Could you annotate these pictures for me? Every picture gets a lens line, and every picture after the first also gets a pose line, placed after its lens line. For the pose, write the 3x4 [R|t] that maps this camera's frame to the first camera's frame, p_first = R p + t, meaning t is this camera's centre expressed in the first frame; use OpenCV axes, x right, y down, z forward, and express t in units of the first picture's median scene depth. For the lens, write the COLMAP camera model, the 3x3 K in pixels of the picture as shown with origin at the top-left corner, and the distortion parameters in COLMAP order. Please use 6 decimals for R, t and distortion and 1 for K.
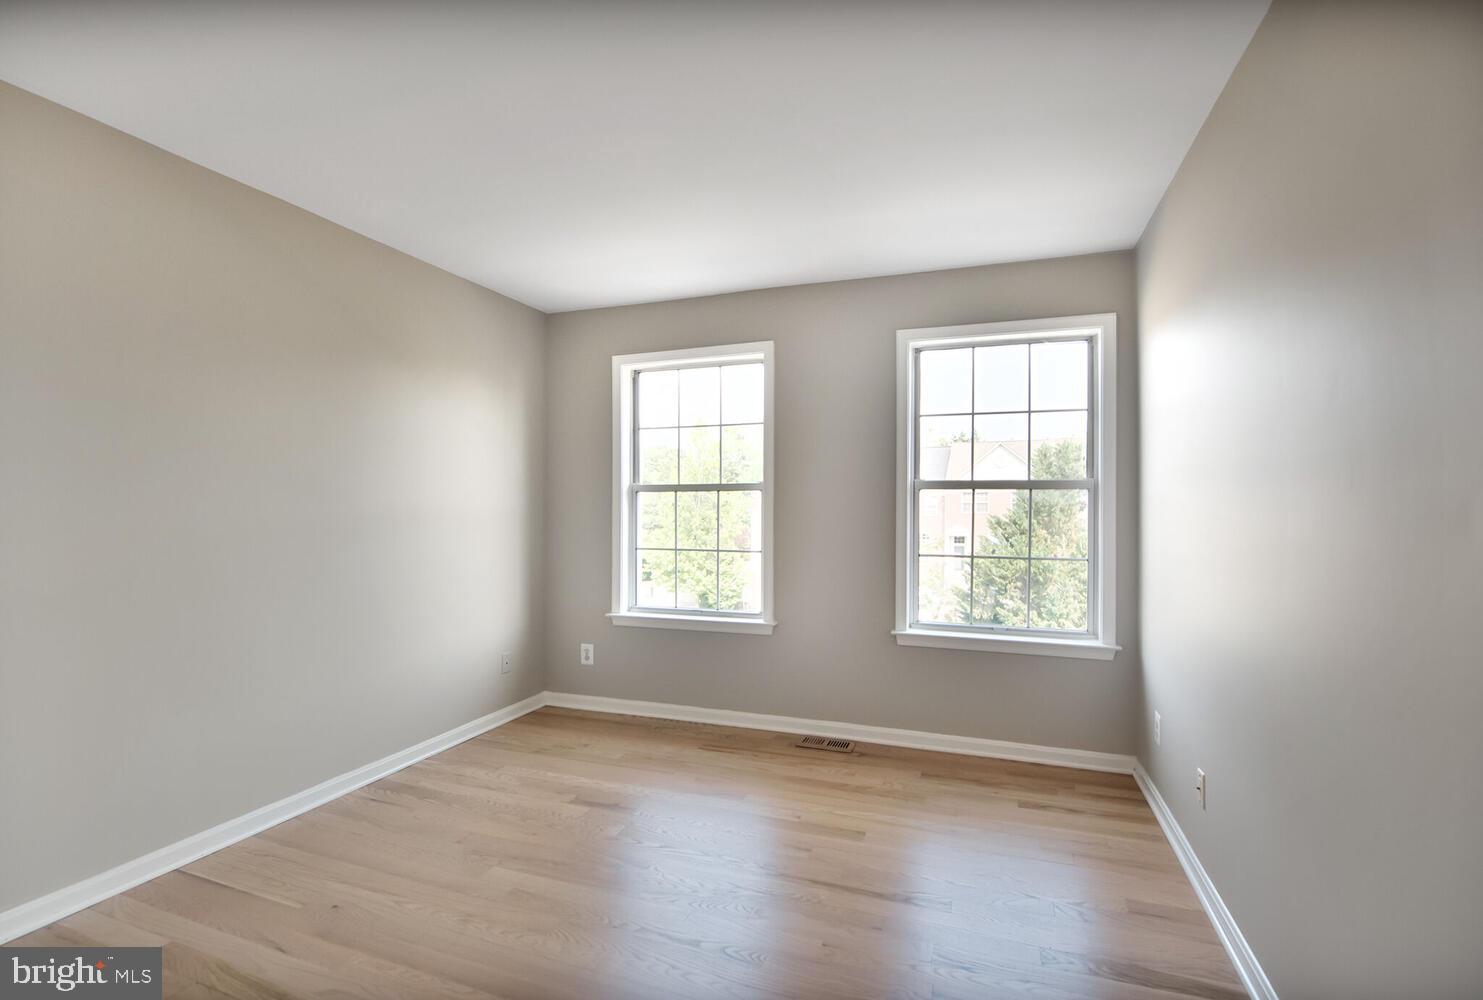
lens RADIAL K [[665.9, 0, 741.5], [0, 665.9, 500.0], [0, 0, 1]] dist [0.001448, 0.000040]
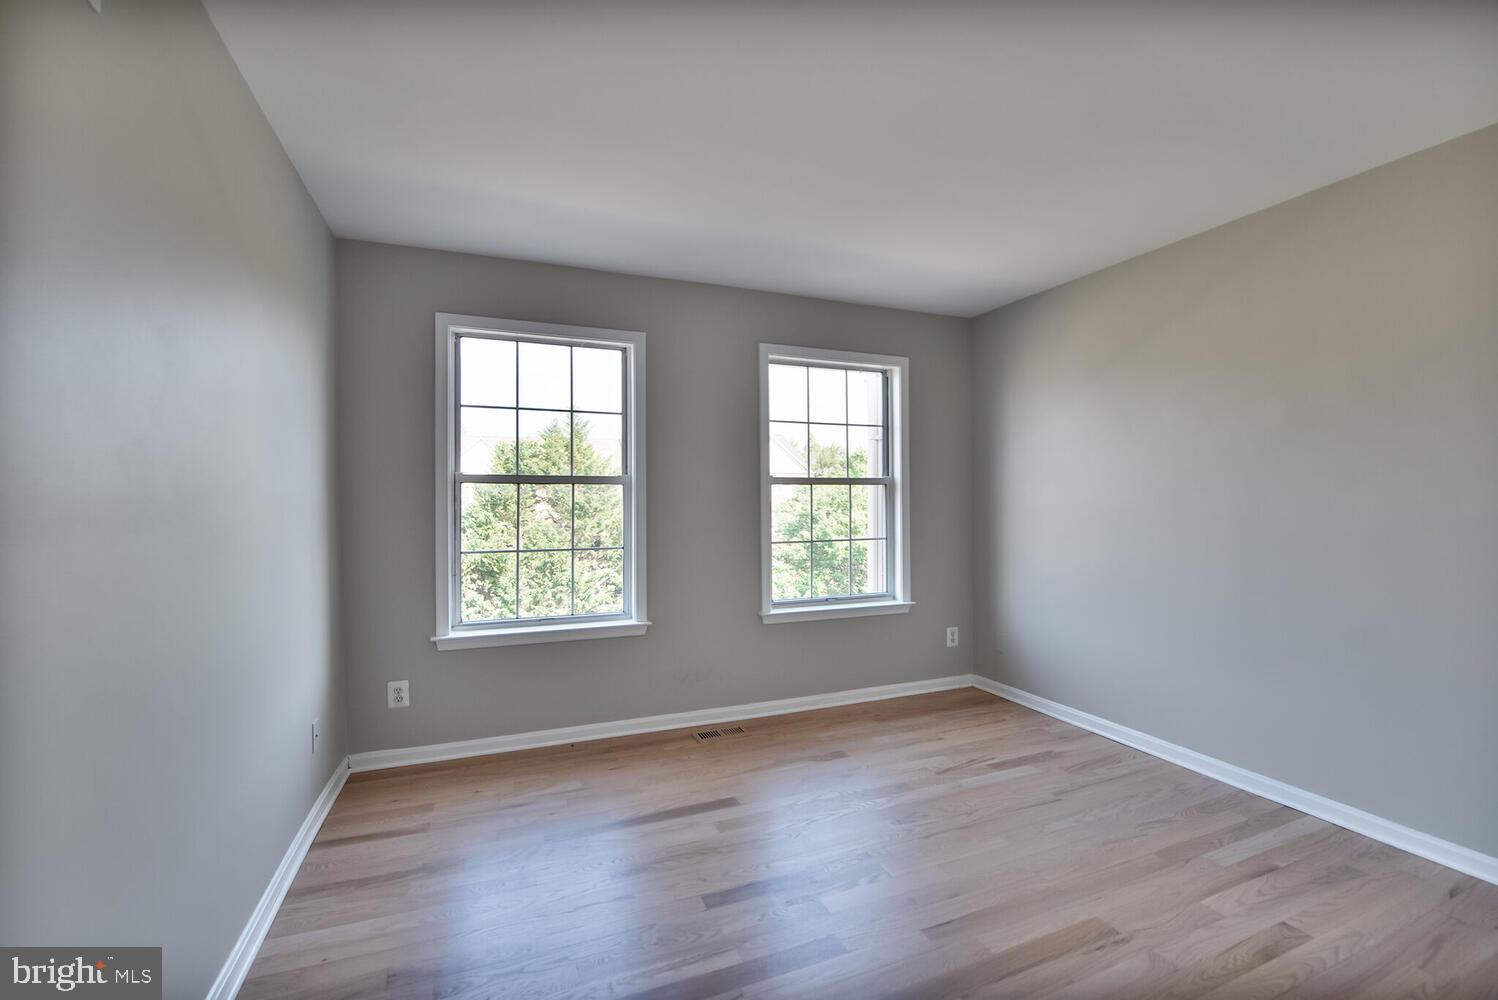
lens RADIAL K [[671.6, 0, 752.5], [0, 671.6, 482.9], [0, 0, 1]] dist [-0.037185, -0.000362]
pose [[0.739690, 0.009178, 0.672885, -0.452875], [0.002454, 0.999864, -0.016336, -0.000073], [-0.672943, 0.013735, 0.739567, 0.155261]]
